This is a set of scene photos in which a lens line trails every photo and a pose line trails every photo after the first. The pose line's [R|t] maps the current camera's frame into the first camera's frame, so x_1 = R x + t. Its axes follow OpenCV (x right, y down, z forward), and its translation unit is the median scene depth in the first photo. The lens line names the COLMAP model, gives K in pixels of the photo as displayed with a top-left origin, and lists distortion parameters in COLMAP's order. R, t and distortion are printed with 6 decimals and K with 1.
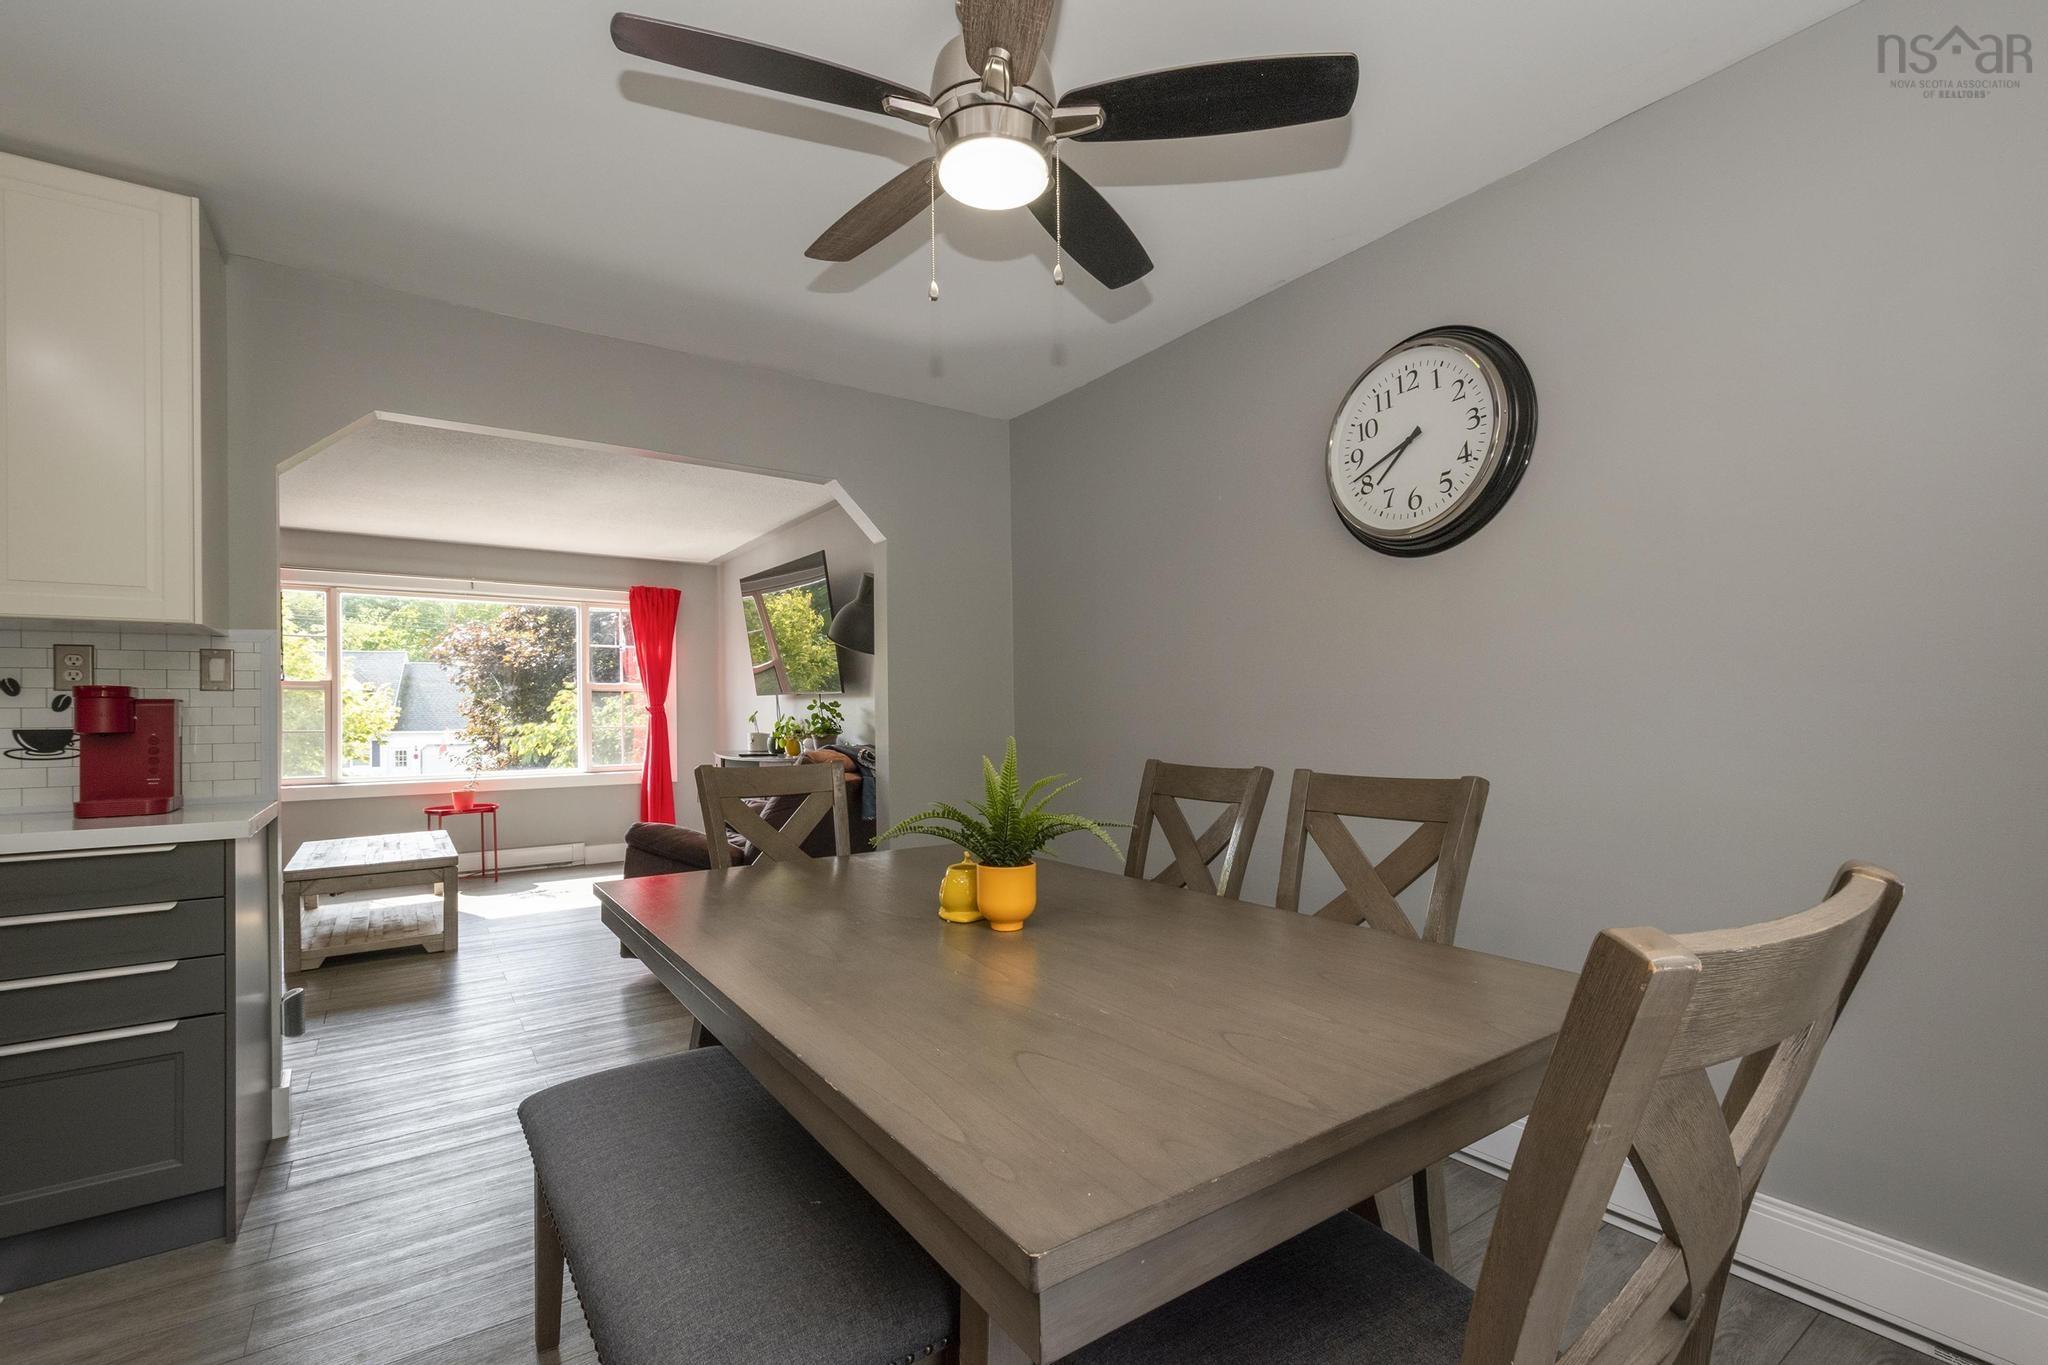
lens RADIAL K [[905.2, 0, 1043.2], [0, 905.2, 714.3], [0, 0, 1]] dist [0.011479, -0.001161]
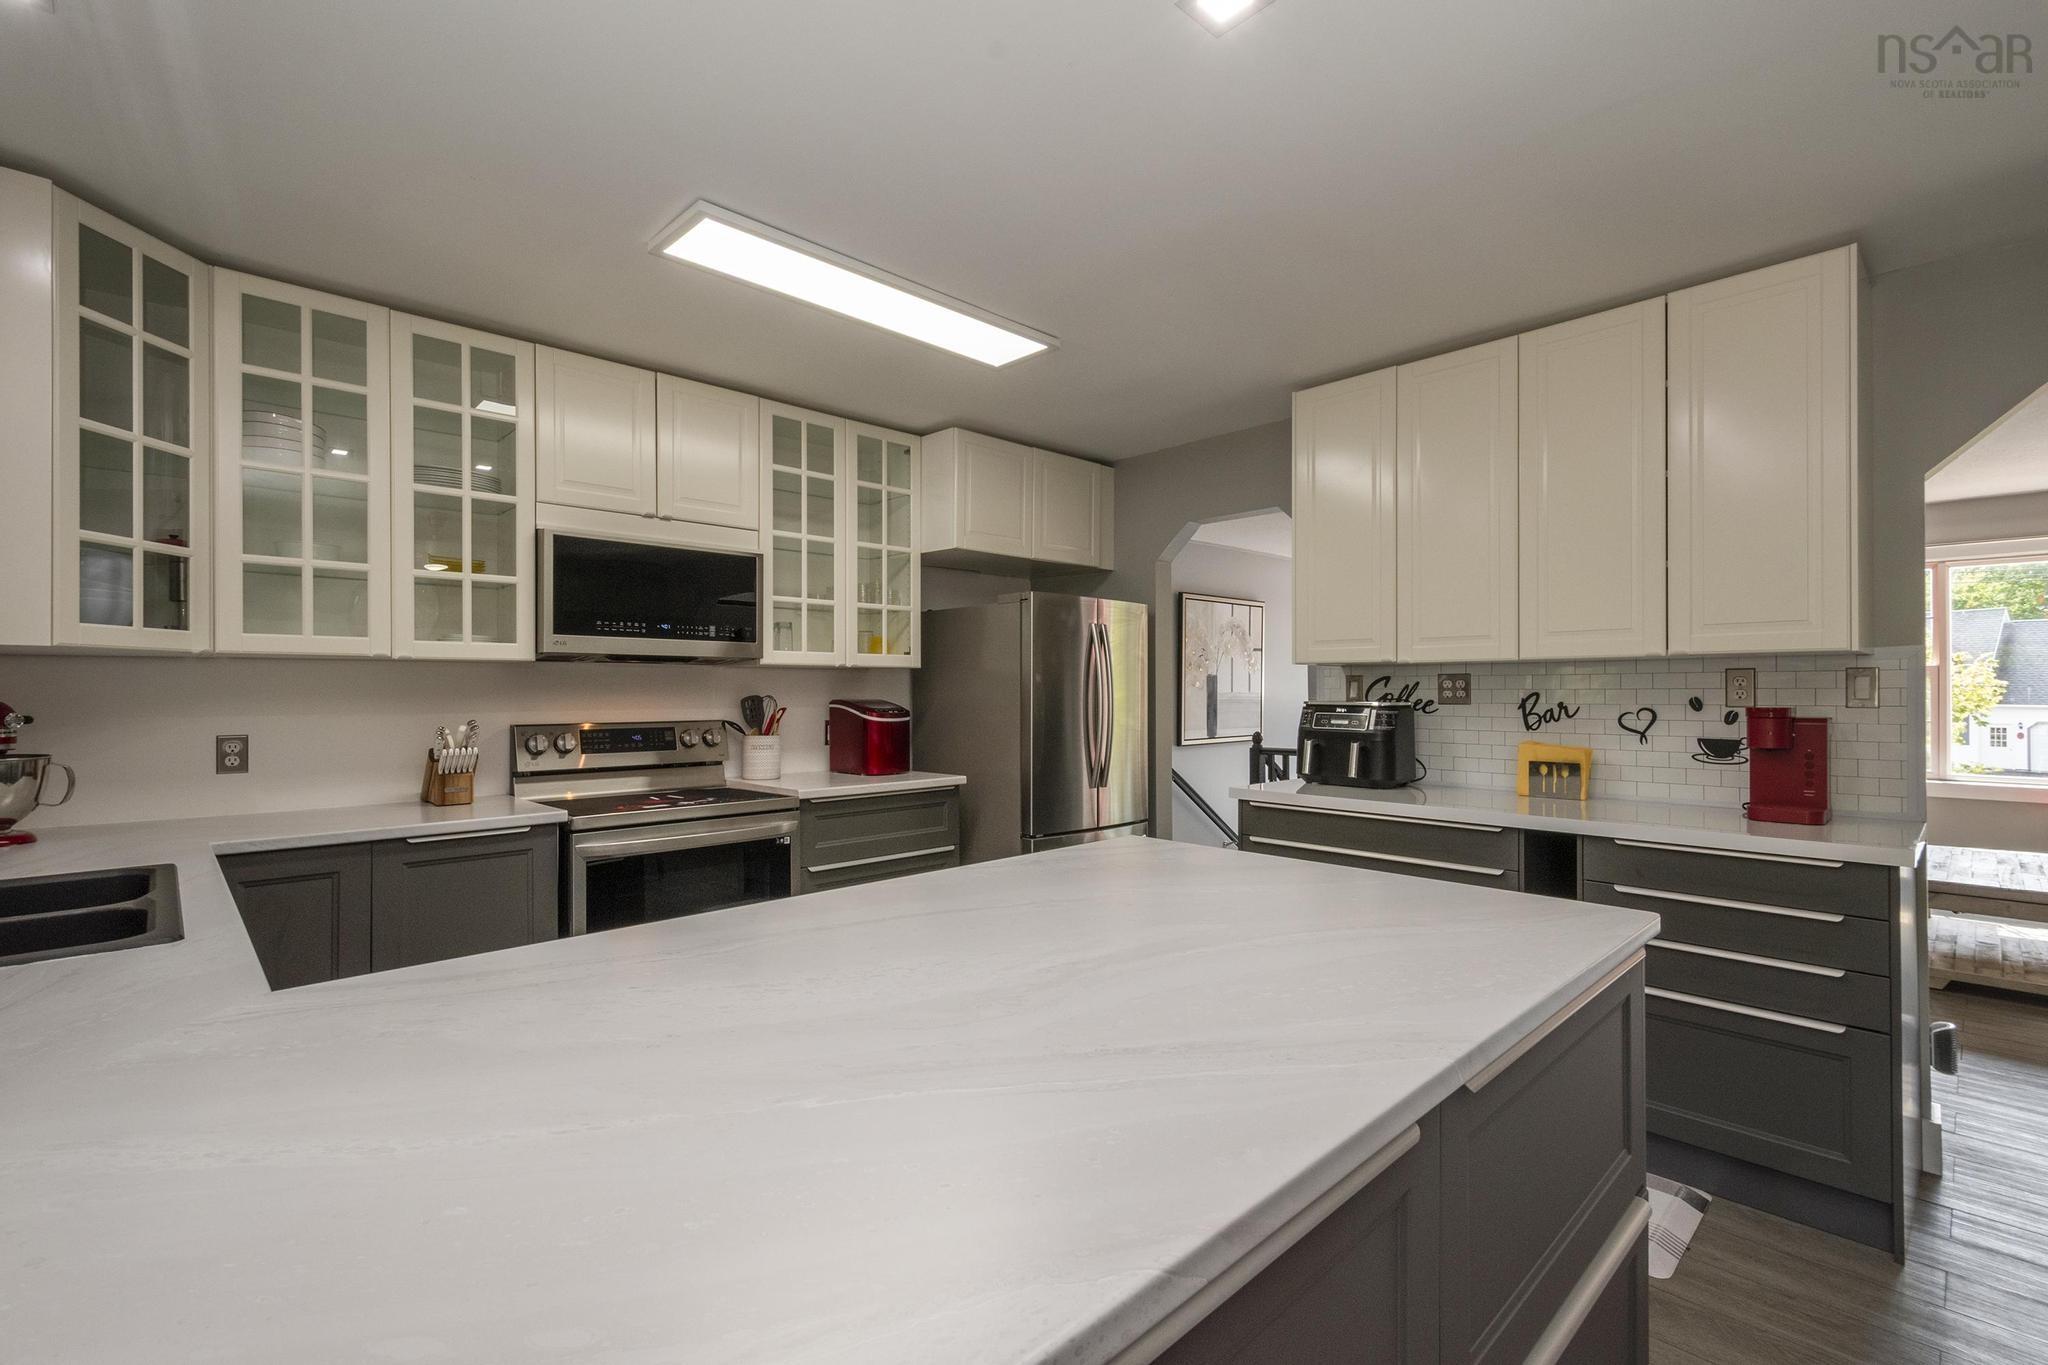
lens RADIAL K [[905.2, 0, 1020.4], [0, 905.2, 689.0], [0, 0, 1]] dist [0.011479, -0.001161]
pose [[0.139996, 0.006680, -0.990129, -0.018073], [0.001374, 0.999975, 0.006941, -0.056871], [0.990151, -0.002332, 0.139984, -0.087515]]
